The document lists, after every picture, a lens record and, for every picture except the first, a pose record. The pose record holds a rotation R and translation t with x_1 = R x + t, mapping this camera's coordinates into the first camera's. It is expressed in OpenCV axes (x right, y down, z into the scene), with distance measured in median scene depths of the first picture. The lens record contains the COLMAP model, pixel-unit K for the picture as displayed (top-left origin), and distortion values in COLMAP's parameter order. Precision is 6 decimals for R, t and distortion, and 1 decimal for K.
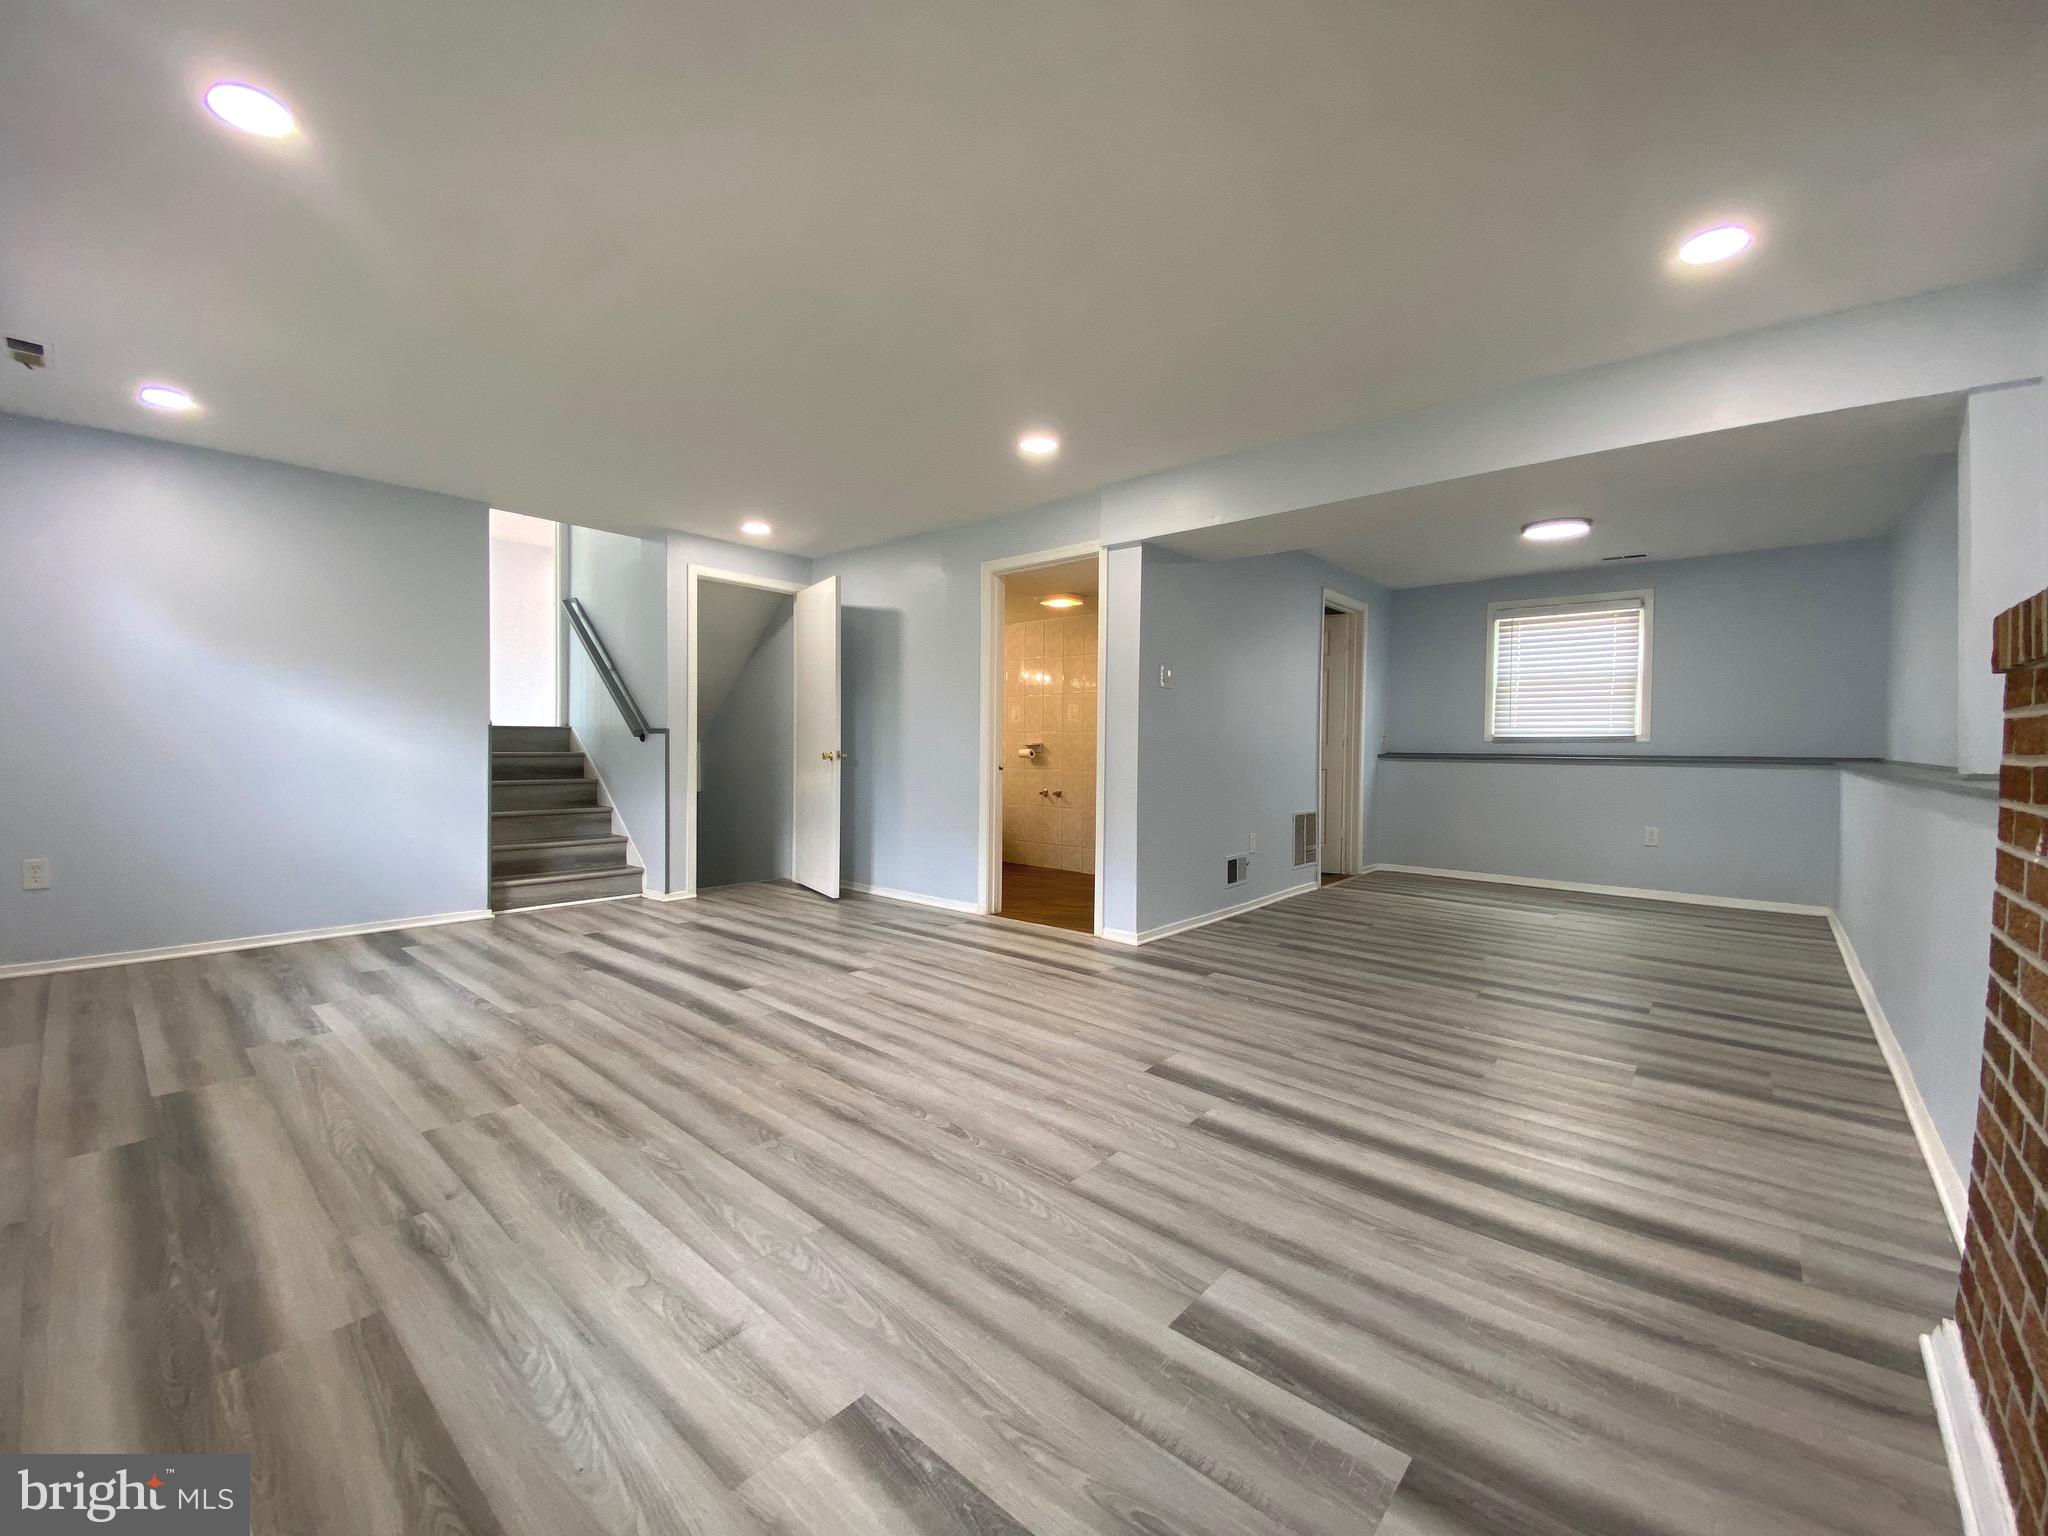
lens RADIAL K [[831.0, 0, 1019.1], [0, 831.0, 760.9], [0, 0, 1]] dist [0.039561, -0.029510]
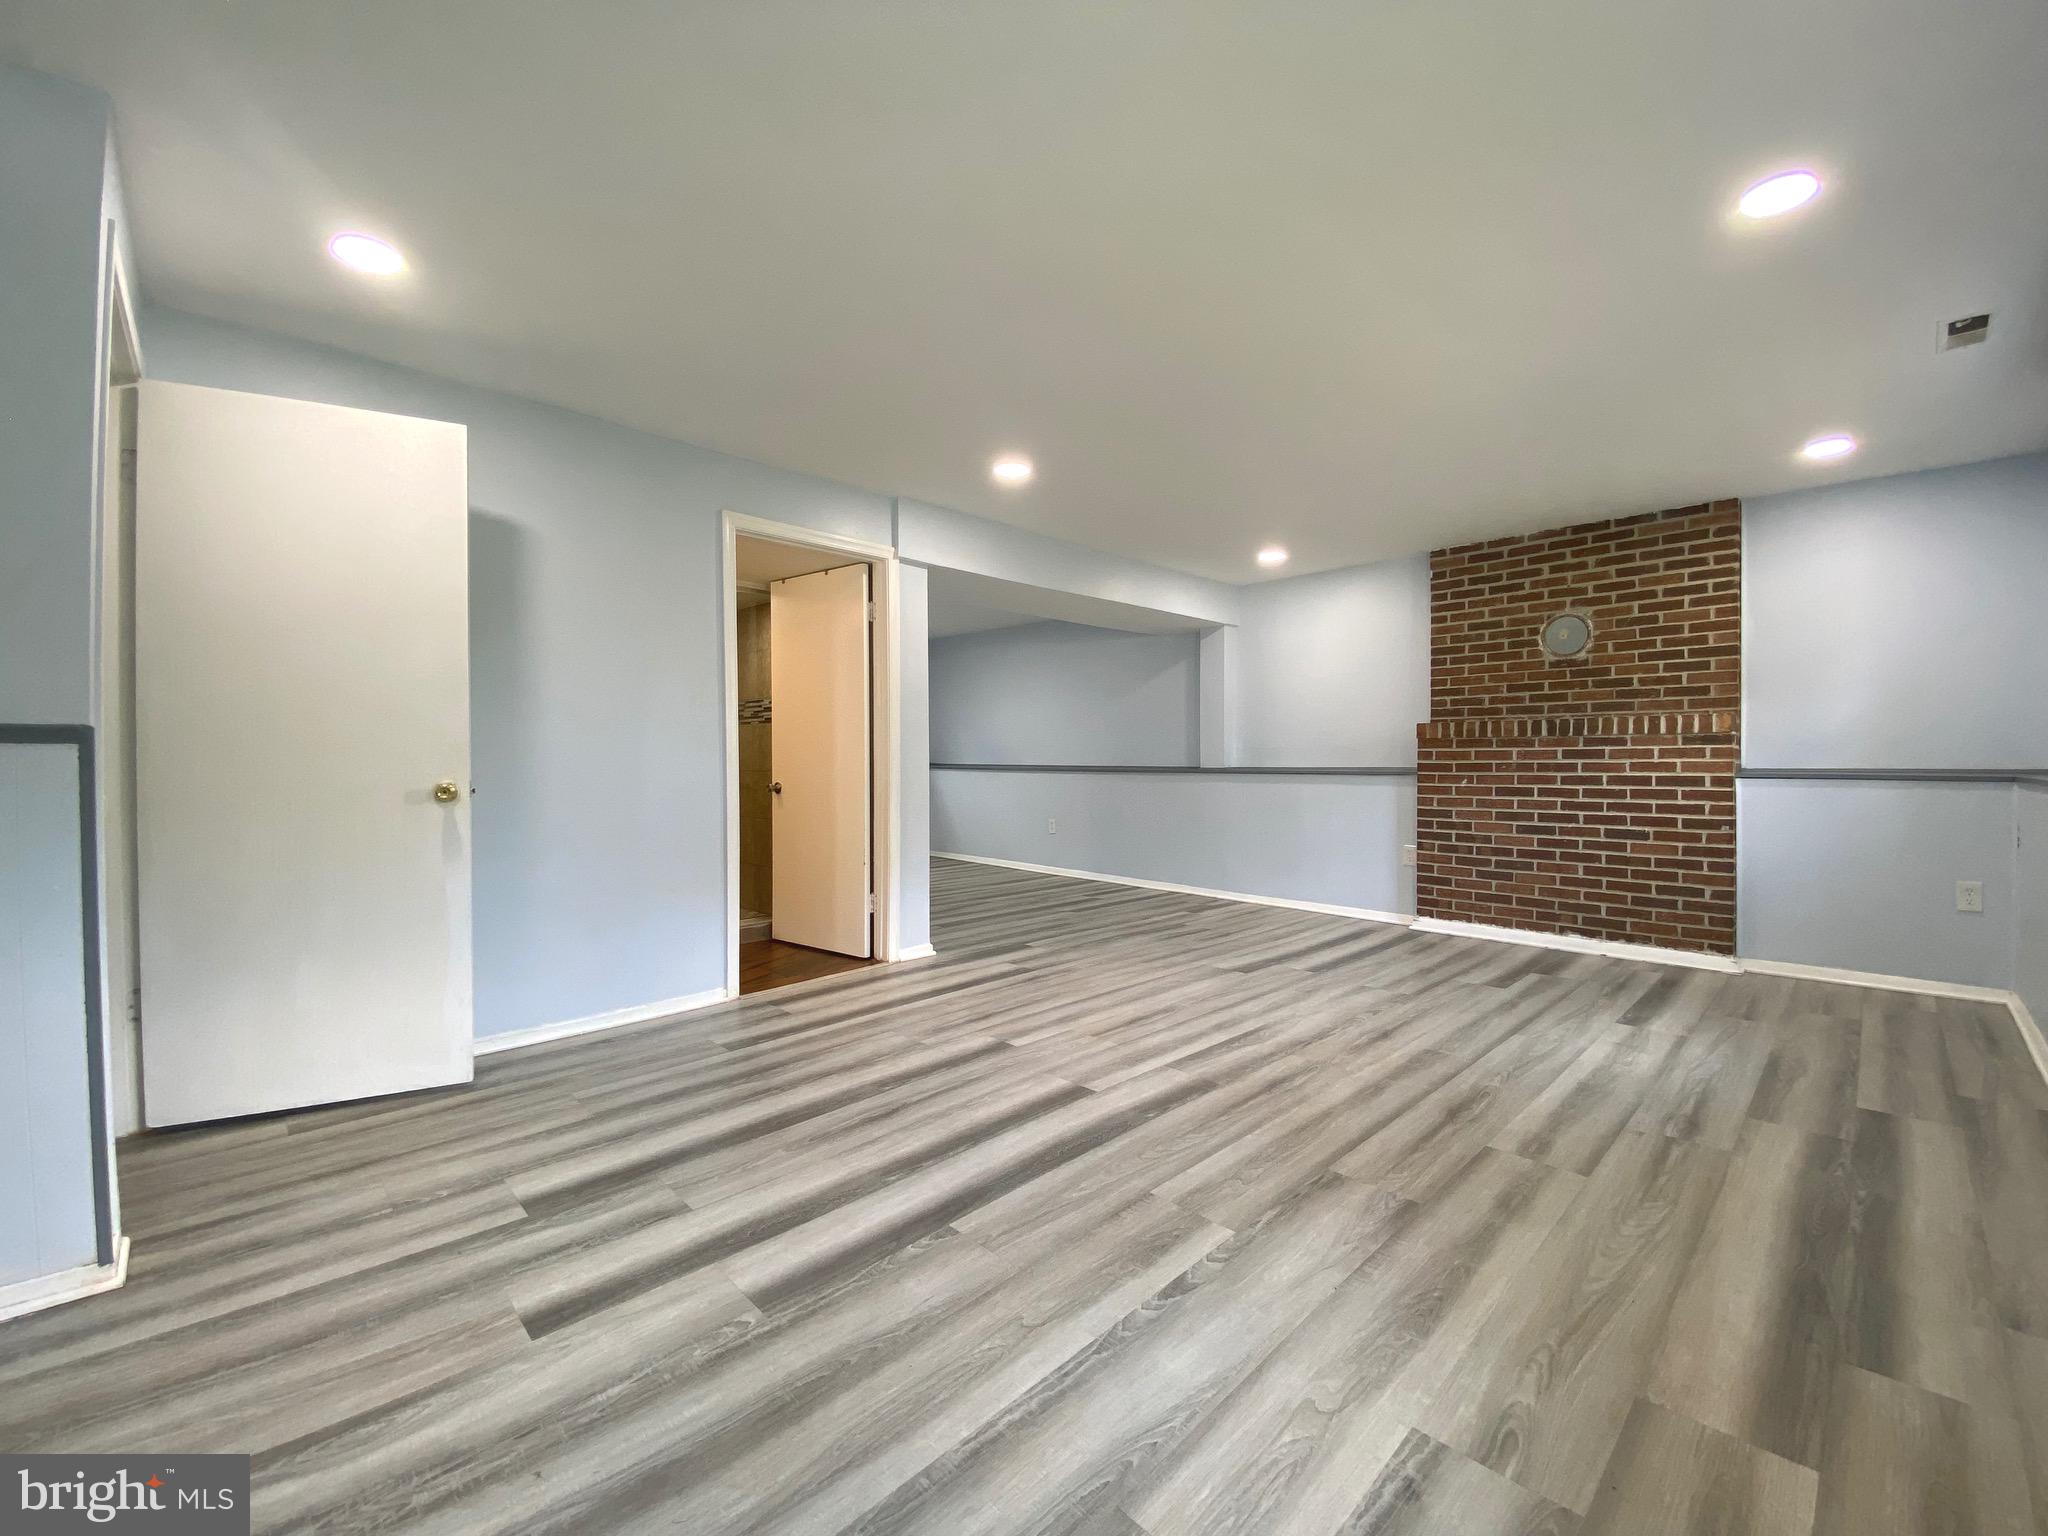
lens RADIAL K [[831.0, 0, 1019.1], [0, 831.0, 760.9], [0, 0, 1]] dist [0.039561, -0.029510]
pose [[0.068143, -0.008246, 0.997642, -1.308680], [0.019634, 0.999783, 0.006923, -0.038248], [-0.997482, 0.019116, 0.068290, 1.206322]]
